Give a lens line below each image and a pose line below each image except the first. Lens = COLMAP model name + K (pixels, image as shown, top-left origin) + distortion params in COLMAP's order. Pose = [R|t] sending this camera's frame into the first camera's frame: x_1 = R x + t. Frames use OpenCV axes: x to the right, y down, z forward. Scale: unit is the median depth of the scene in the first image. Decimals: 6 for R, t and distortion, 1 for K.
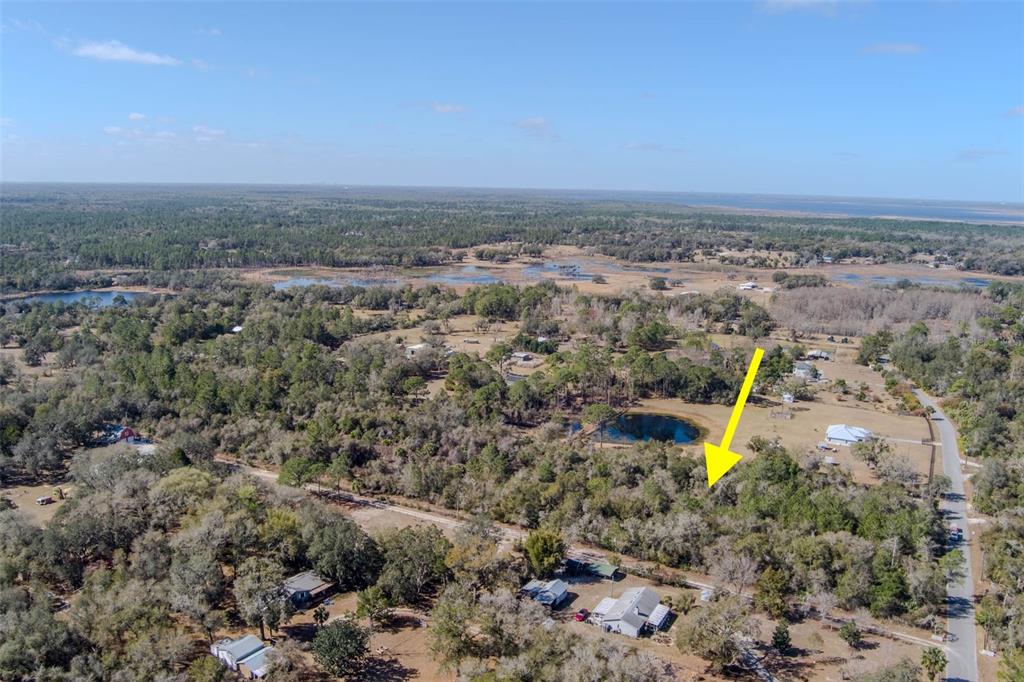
lens RADIAL K [[819.5, 0, 514.4], [0, 819.5, 344.1], [0, 0, 1]] dist [-0.067589, -0.002251]
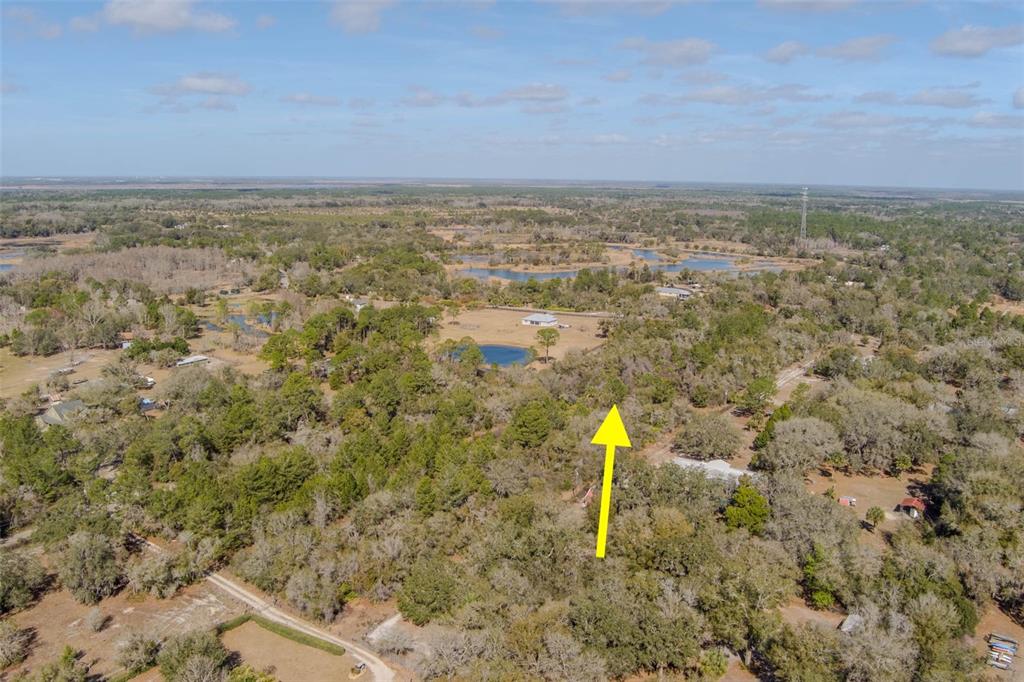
lens RADIAL K [[819.5, 0, 516.8], [0, 819.5, 346.8], [0, 0, 1]] dist [-0.067589, -0.002251]
pose [[0.088337, -0.219770, 0.971544, -0.349283], [0.175933, 0.963465, 0.201946, -0.049033], [-0.980431, 0.153088, 0.123775, 0.306288]]
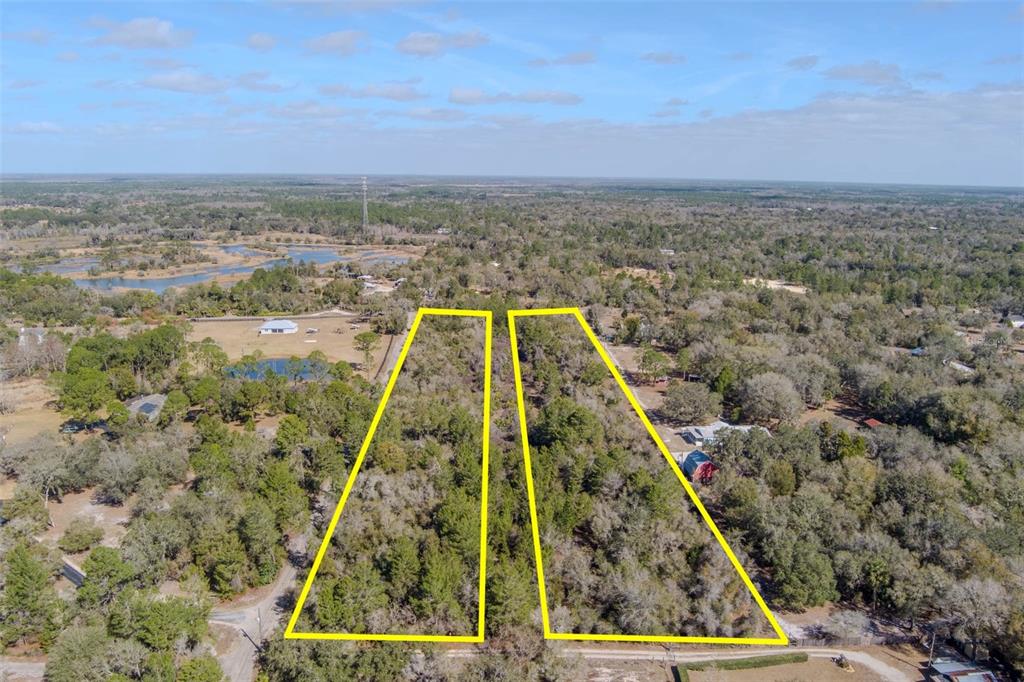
lens RADIAL K [[819.5, 0, 516.2], [0, 819.5, 337.7], [0, 0, 1]] dist [-0.067589, -0.002251]
pose [[-0.528142, -0.192129, 0.827135, -0.302191], [0.136387, 0.942228, 0.305949, -0.077184], [-0.838131, 0.274395, -0.471427, 0.460964]]
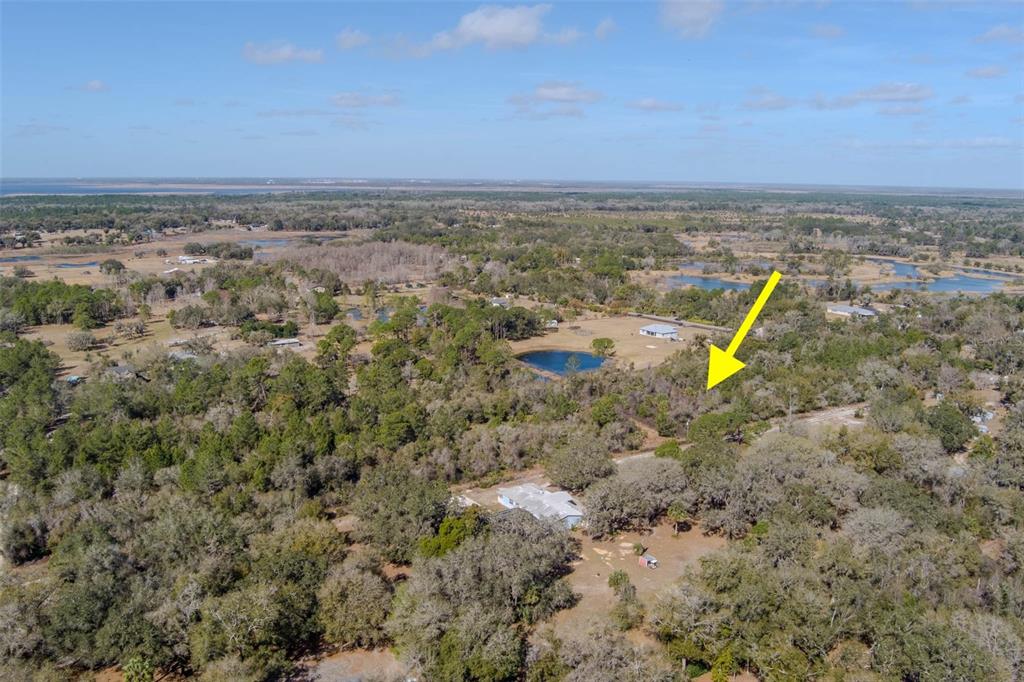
lens RADIAL K [[819.5, 0, 511.3], [0, 819.5, 342.1], [0, 0, 1]] dist [-0.067589, -0.002251]
pose [[0.492638, -0.185376, 0.850261, -0.302931], [0.163713, 0.979345, 0.118665, -0.024359], [-0.854697, 0.080740, 0.512811, 0.178958]]
